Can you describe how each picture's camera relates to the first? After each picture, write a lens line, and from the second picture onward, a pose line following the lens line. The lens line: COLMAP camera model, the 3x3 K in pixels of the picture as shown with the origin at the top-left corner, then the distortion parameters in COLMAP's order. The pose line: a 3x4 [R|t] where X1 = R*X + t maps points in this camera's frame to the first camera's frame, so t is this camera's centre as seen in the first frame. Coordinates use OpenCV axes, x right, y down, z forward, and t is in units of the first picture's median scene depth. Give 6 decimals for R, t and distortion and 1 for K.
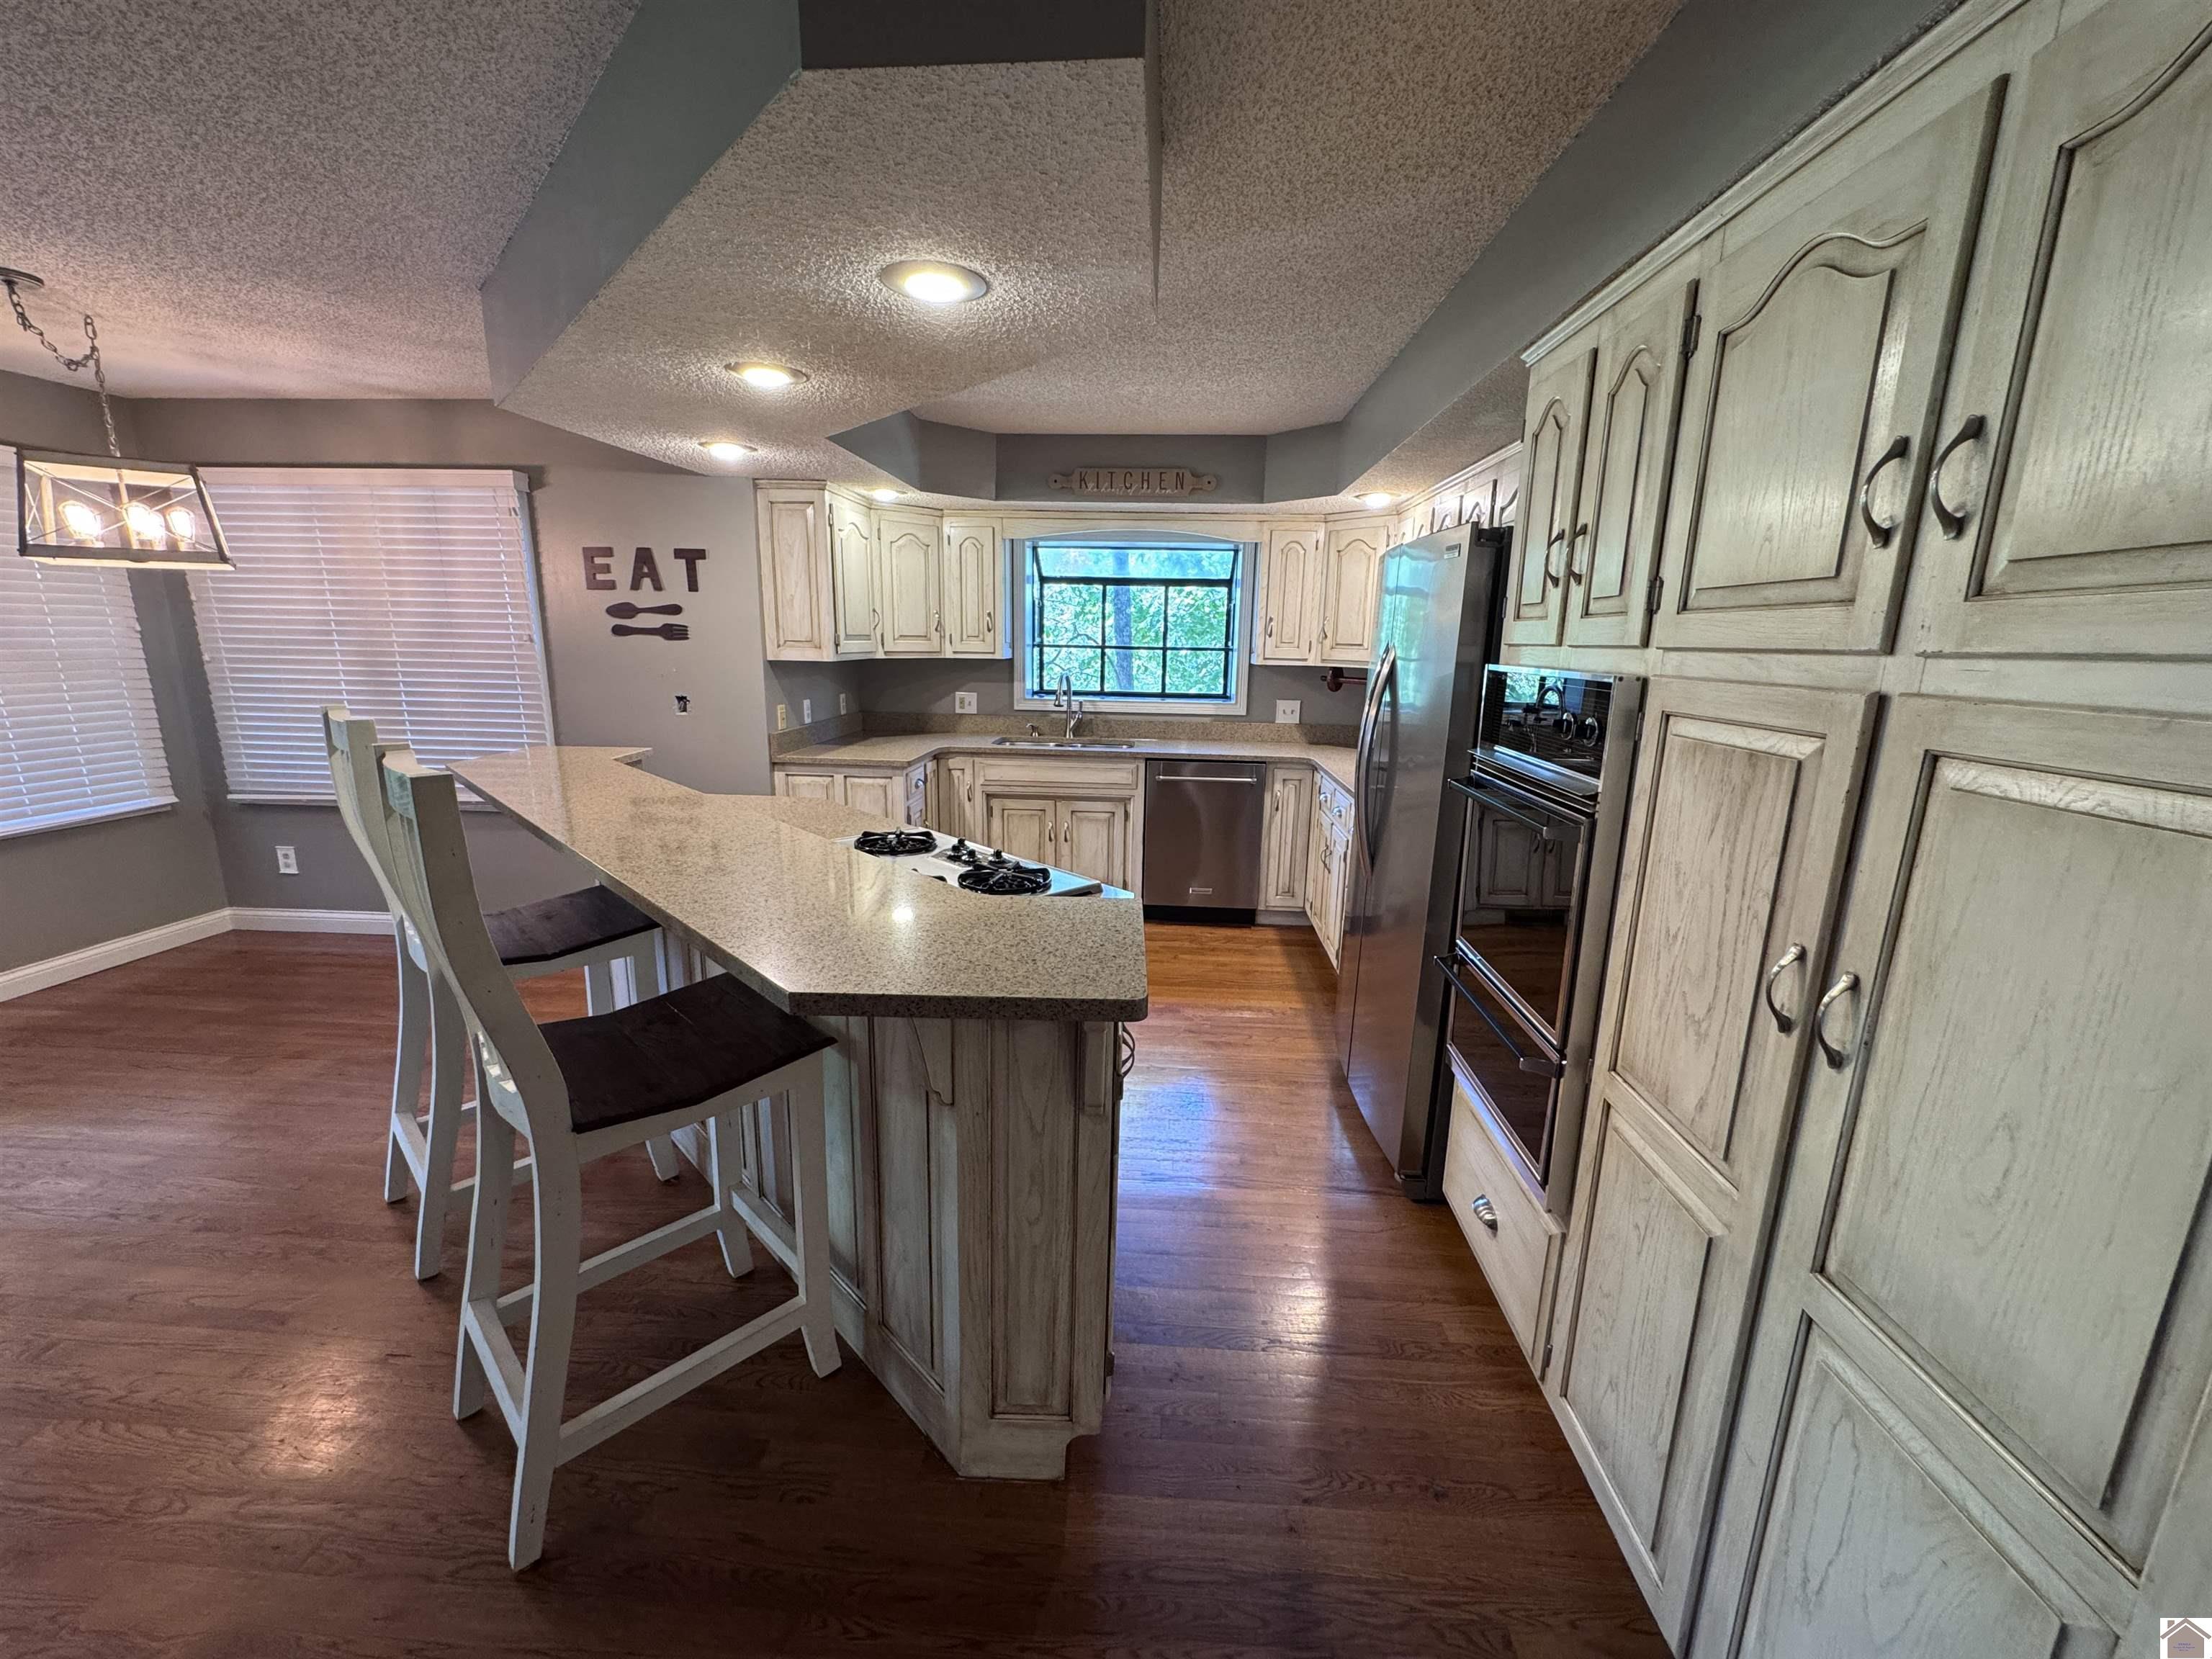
lens RADIAL K [[883.7, 0, 1107.9], [0, 883.7, 826.3], [0, 0, 1]] dist [-0.003426, 0.000097]
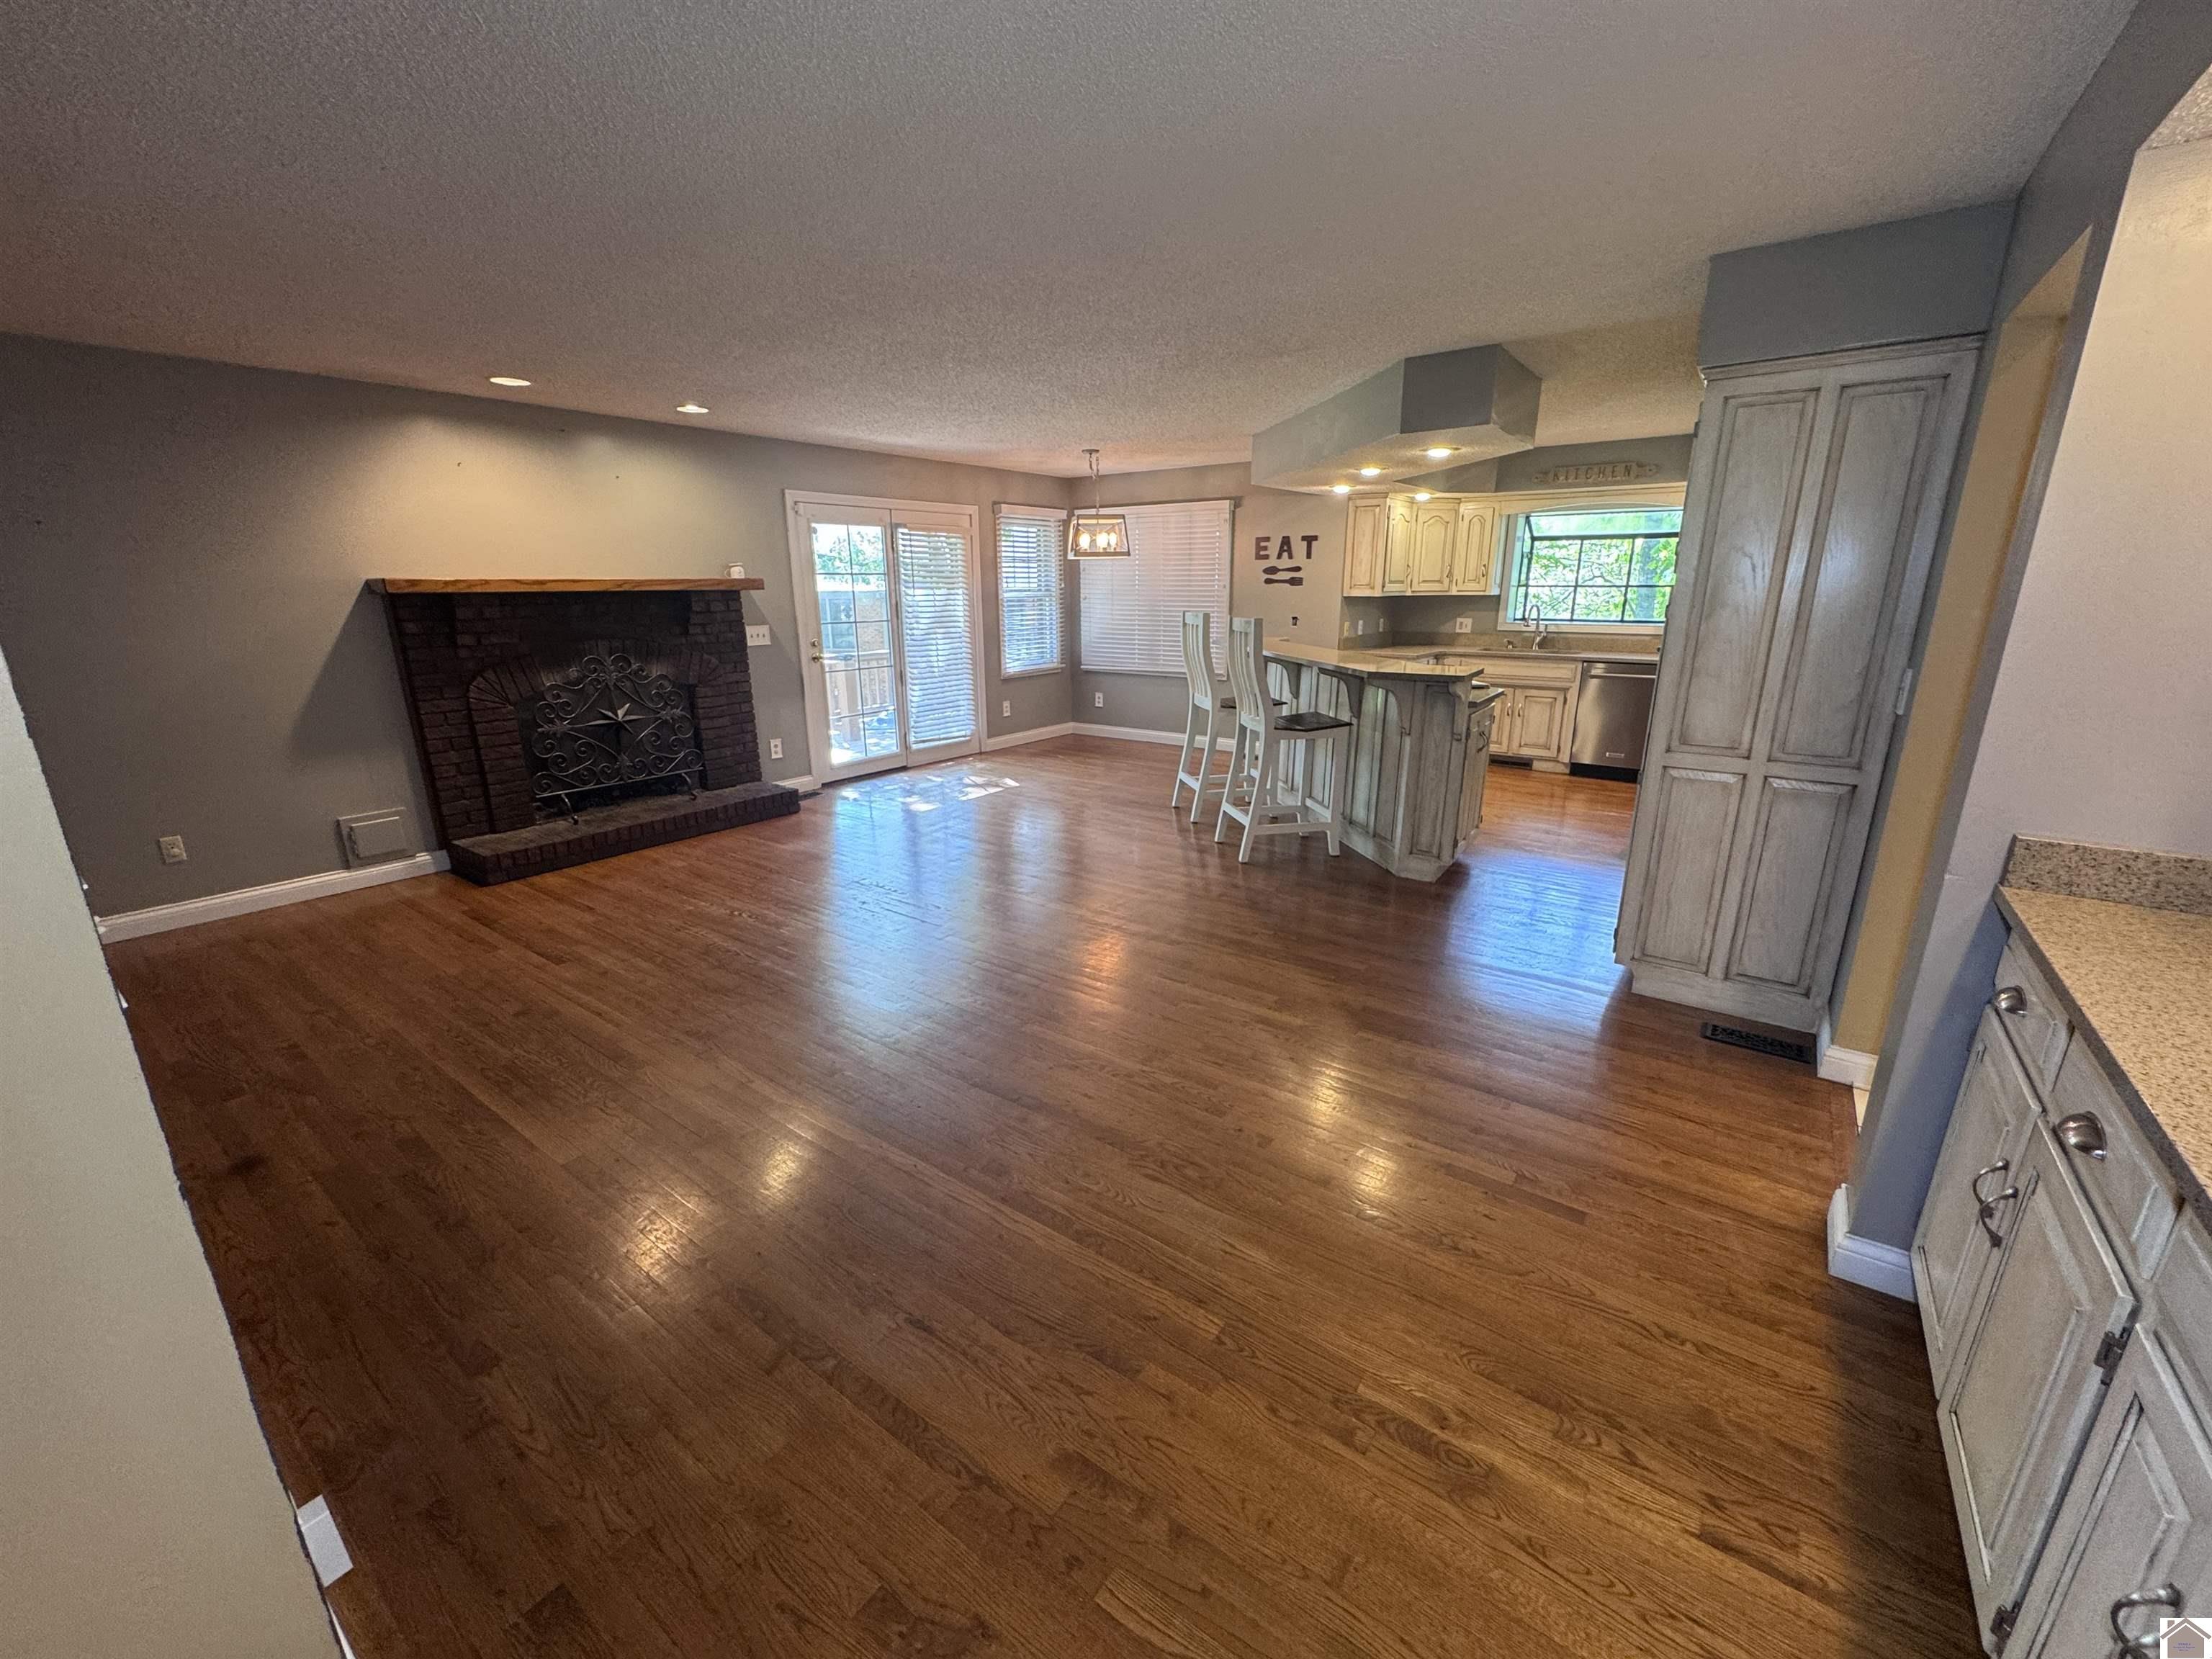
lens RADIAL K [[883.7, 0, 1098.6], [0, 883.7, 834.7], [0, 0, 1]] dist [-0.003426, 0.000097]
pose [[0.834852, 0.127438, -0.535520, 0.217678], [-0.095312, 0.991604, 0.087385, 0.179722], [0.542160, -0.021912, 0.839990, -0.773078]]
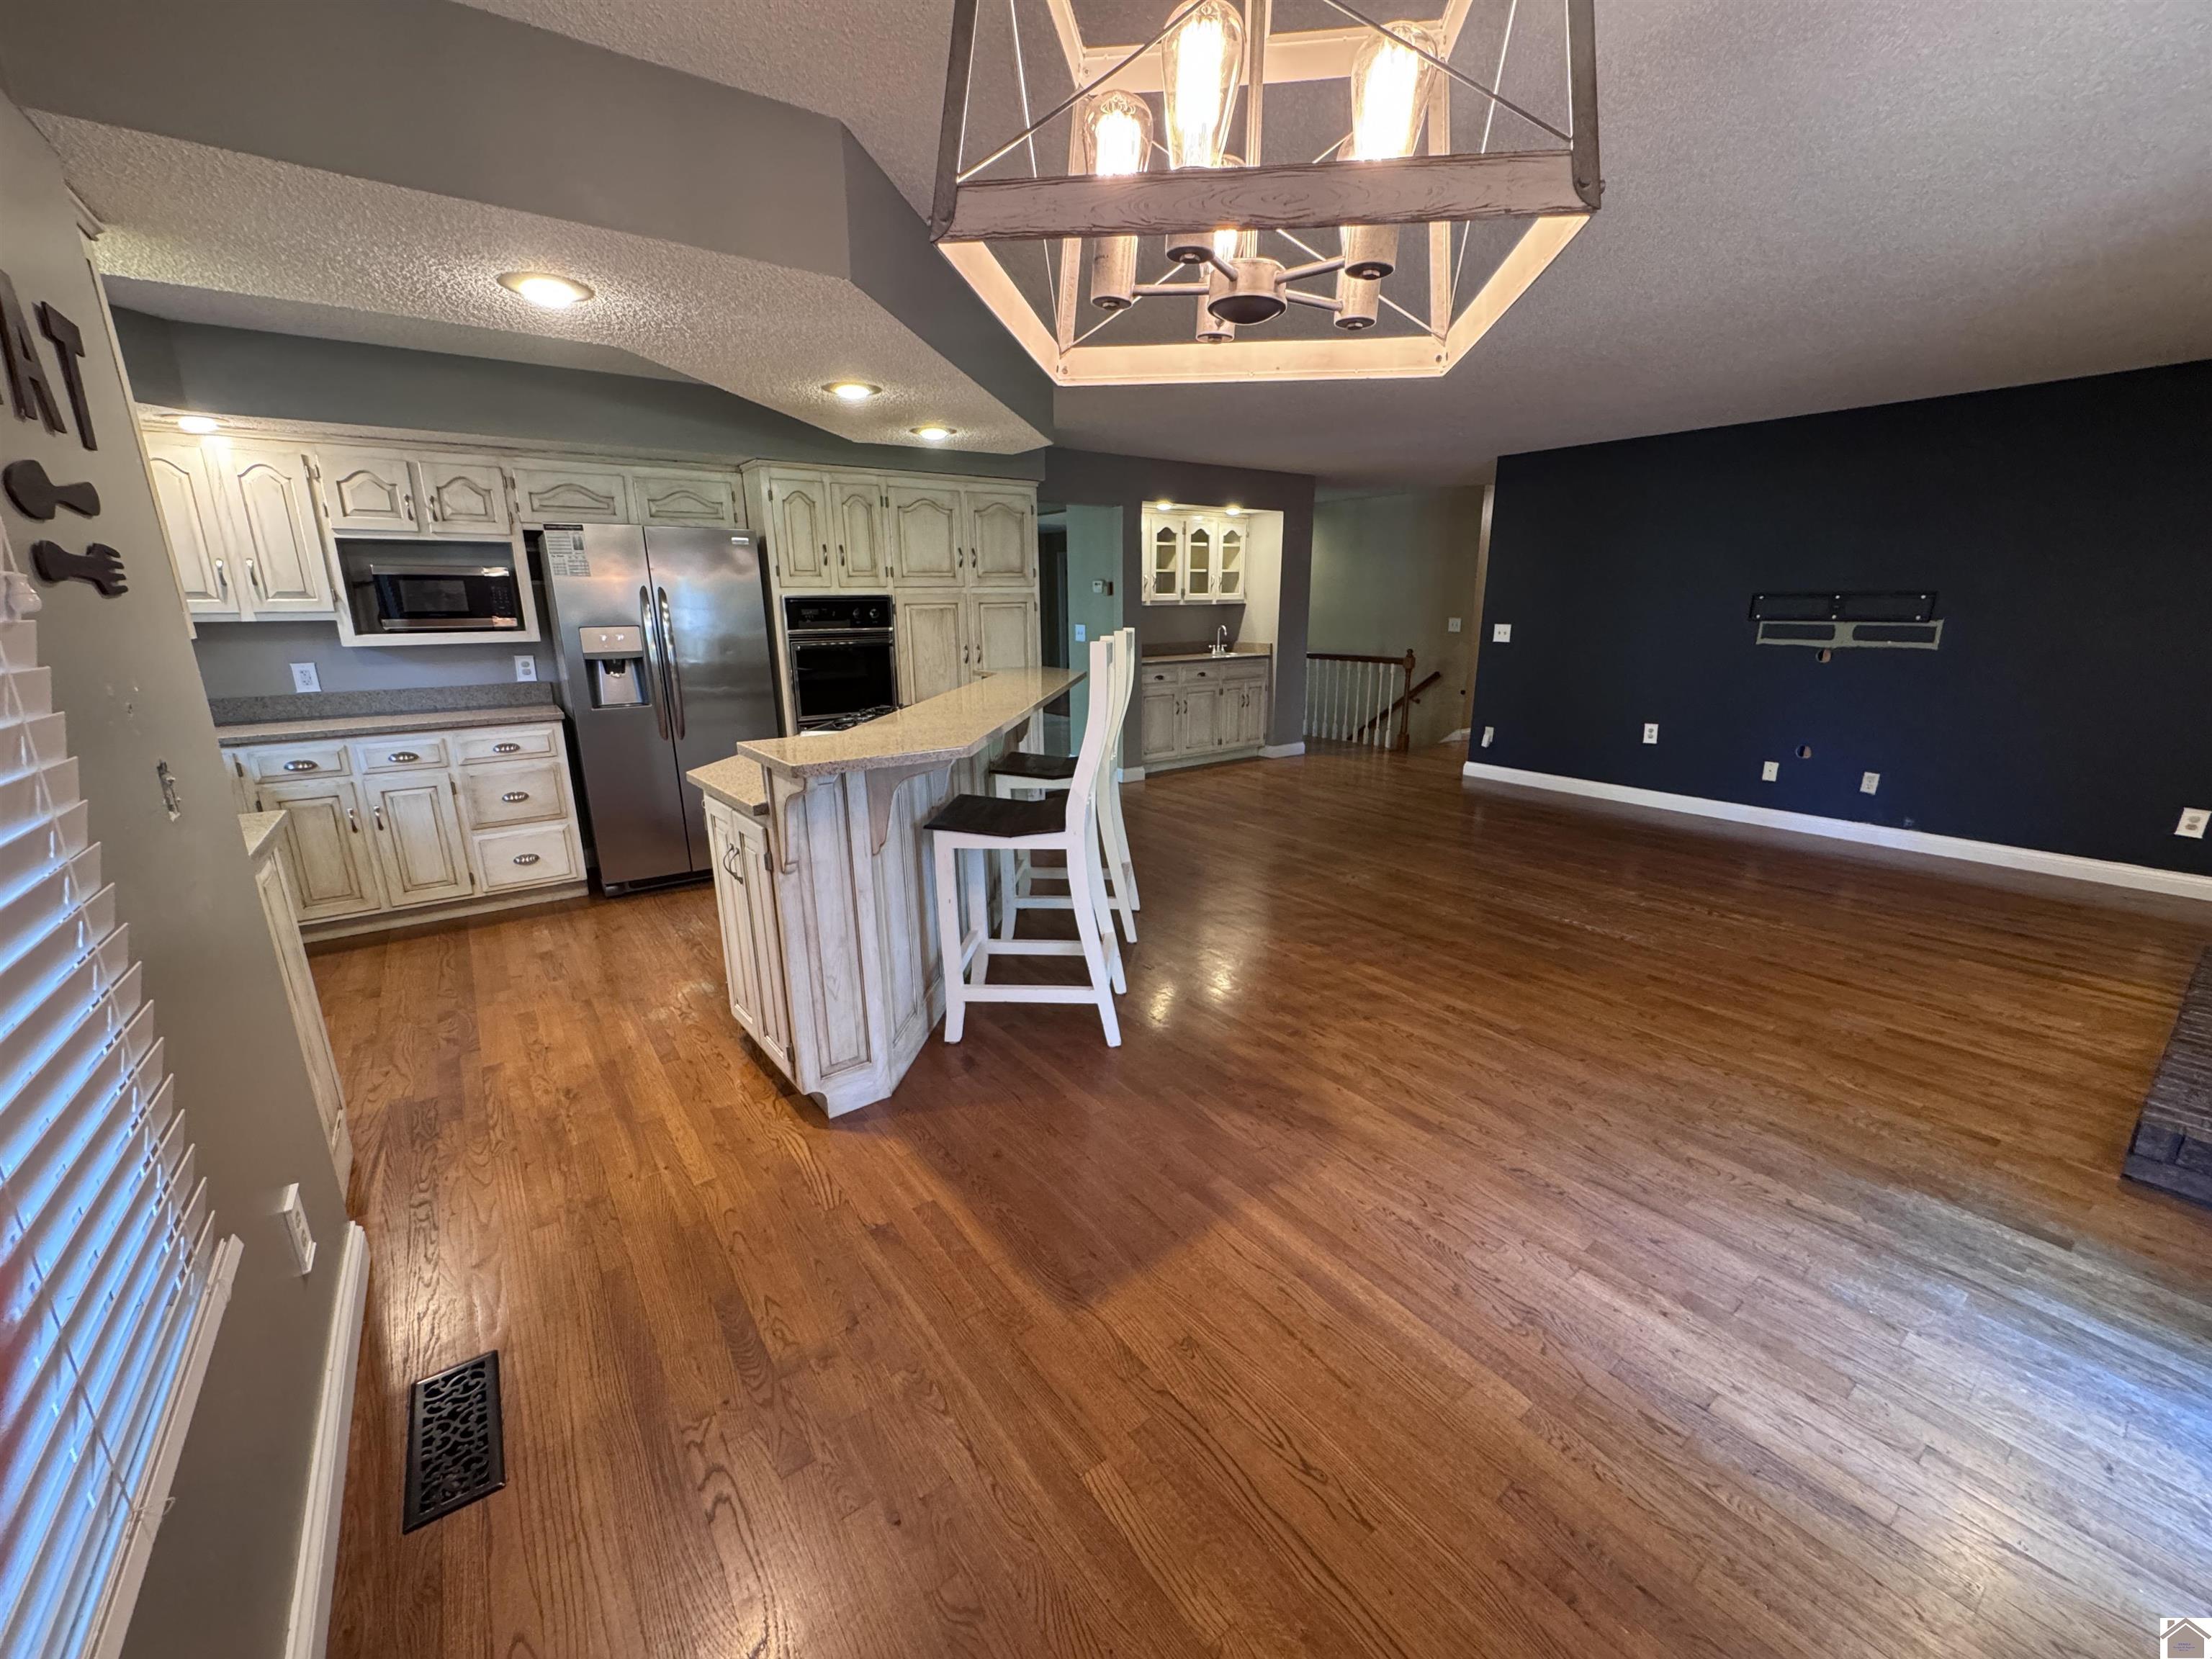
lens RADIAL K [[883.7, 0, 1110.0], [0, 883.7, 829.1], [0, 0, 1]] dist [-0.003426, 0.000097]
pose [[-0.644815, -0.207050, 0.735761, -0.960713], [0.157393, 0.906012, 0.392898, -0.198743], [-0.747958, 0.369150, -0.551622, 0.918115]]
